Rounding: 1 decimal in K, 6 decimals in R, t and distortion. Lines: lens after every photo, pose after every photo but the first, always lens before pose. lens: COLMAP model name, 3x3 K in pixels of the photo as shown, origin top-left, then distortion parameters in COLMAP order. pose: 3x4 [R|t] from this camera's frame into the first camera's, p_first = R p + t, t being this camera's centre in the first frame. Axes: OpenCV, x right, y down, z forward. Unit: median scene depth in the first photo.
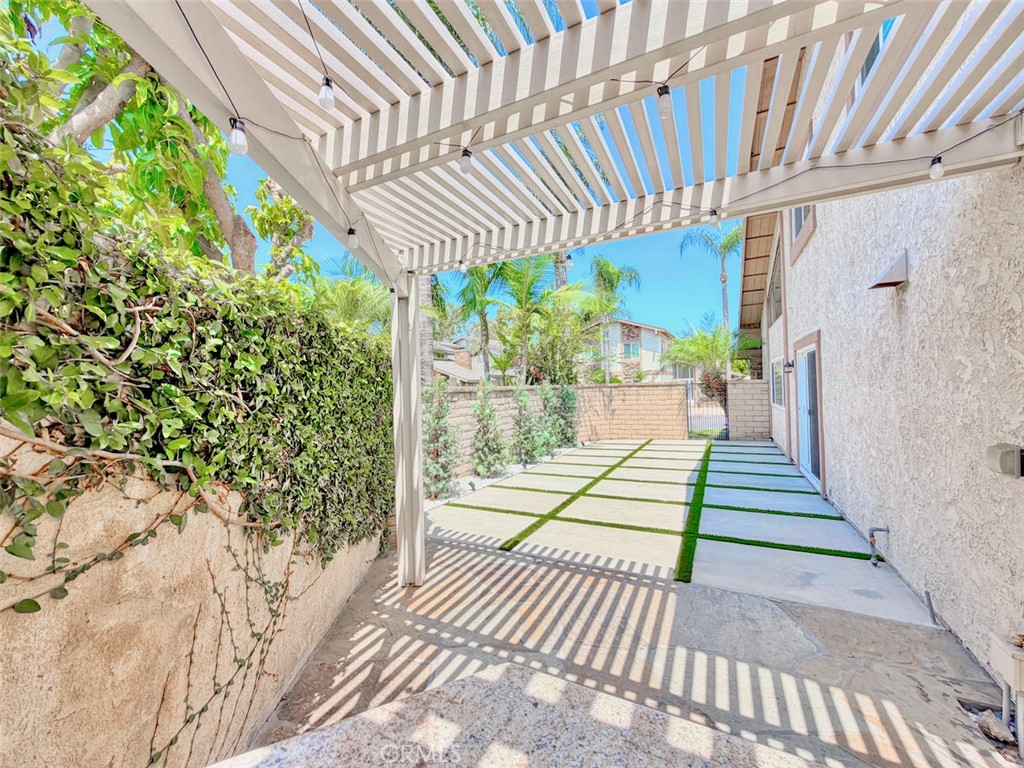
lens RADIAL K [[408.8, 0, 511.9], [0, 408.8, 385.0], [0, 0, 1]] dist [-0.002450, -0.000091]
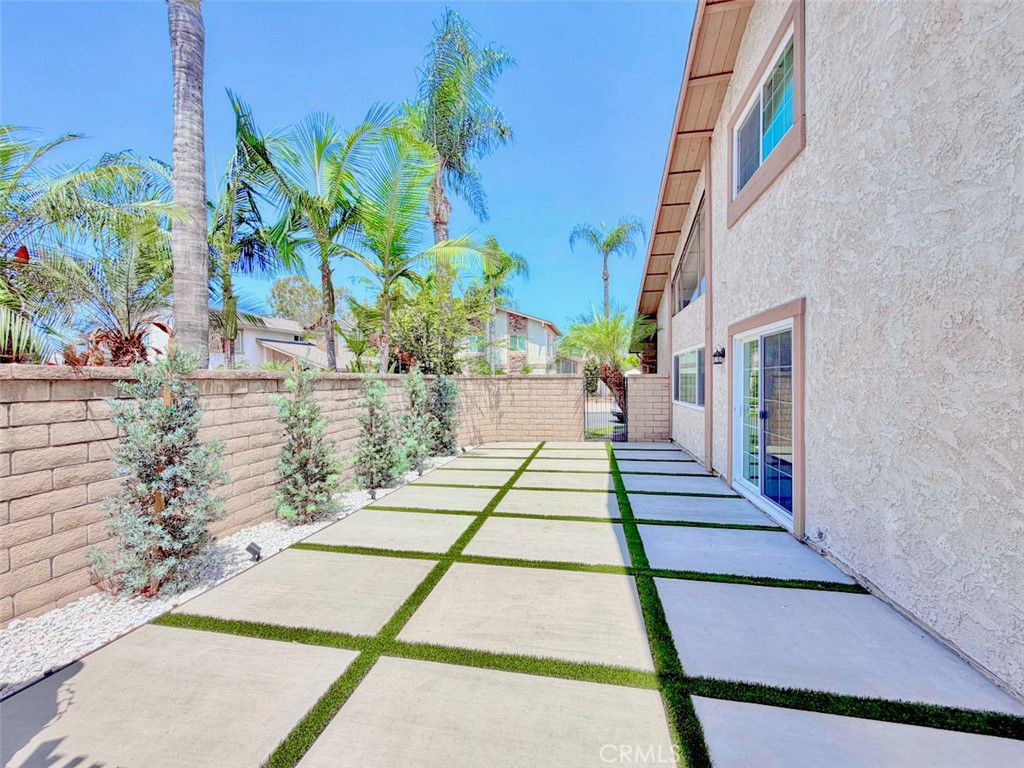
lens RADIAL K [[408.8, 0, 510.6], [0, 408.8, 383.8], [0, 0, 1]] dist [-0.002450, -0.000091]
pose [[0.961569, 0.018655, 0.273929, 0.050963], [-0.022197, 0.999705, 0.009836, 0.007988], [-0.273664, -0.015539, 0.961700, 0.261363]]
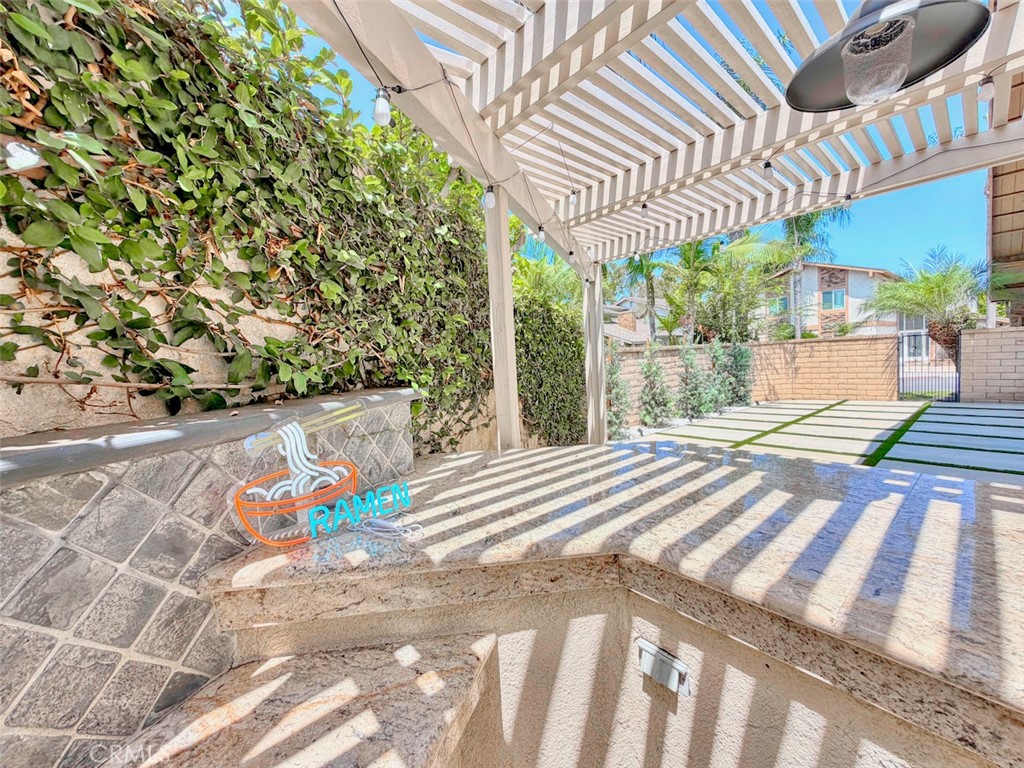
lens RADIAL K [[408.8, 0, 510.3], [0, 408.8, 386.3], [0, 0, 1]] dist [-0.002450, -0.000091]
pose [[0.923253, 0.004181, -0.384170, 0.004731], [0.031316, 0.995795, 0.086095, 0.003283], [0.382915, -0.091518, 0.919239, -0.134783]]
